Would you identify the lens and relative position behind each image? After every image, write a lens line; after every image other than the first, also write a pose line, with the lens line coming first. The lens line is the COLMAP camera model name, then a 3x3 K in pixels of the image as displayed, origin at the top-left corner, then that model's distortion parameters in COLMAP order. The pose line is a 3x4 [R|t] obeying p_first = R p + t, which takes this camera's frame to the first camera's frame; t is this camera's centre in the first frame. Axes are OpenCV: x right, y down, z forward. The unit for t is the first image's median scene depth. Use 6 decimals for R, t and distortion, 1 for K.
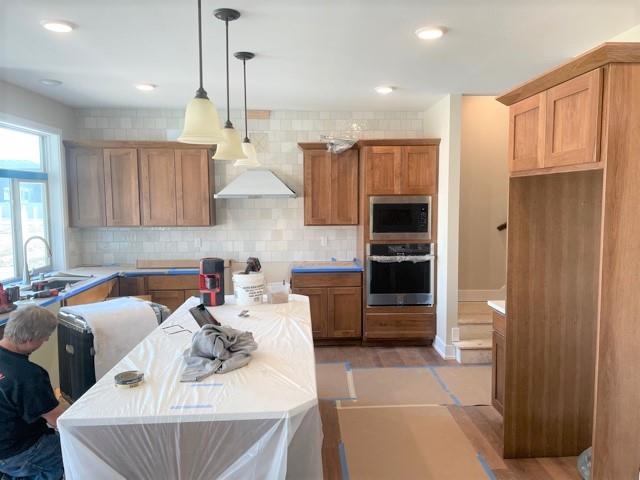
lens RADIAL K [[482.3, 0, 326.9], [0, 482.3, 240.6], [0, 0, 1]] dist [0.027816, -0.001232]
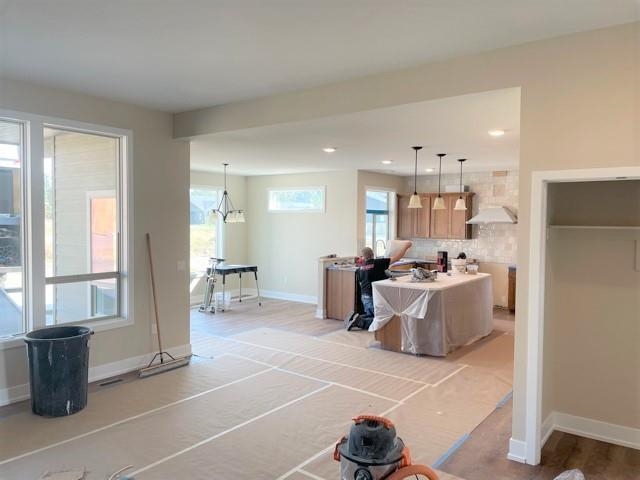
lens RADIAL K [[482.3, 0, 326.9], [0, 482.3, 240.6], [0, 0, 1]] dist [0.027816, -0.001232]
pose [[0.767972, 0.036141, -0.639463, 0.507664], [-0.064972, 0.997652, -0.021644, 0.046720], [0.637179, 0.058169, 0.768517, -0.691145]]
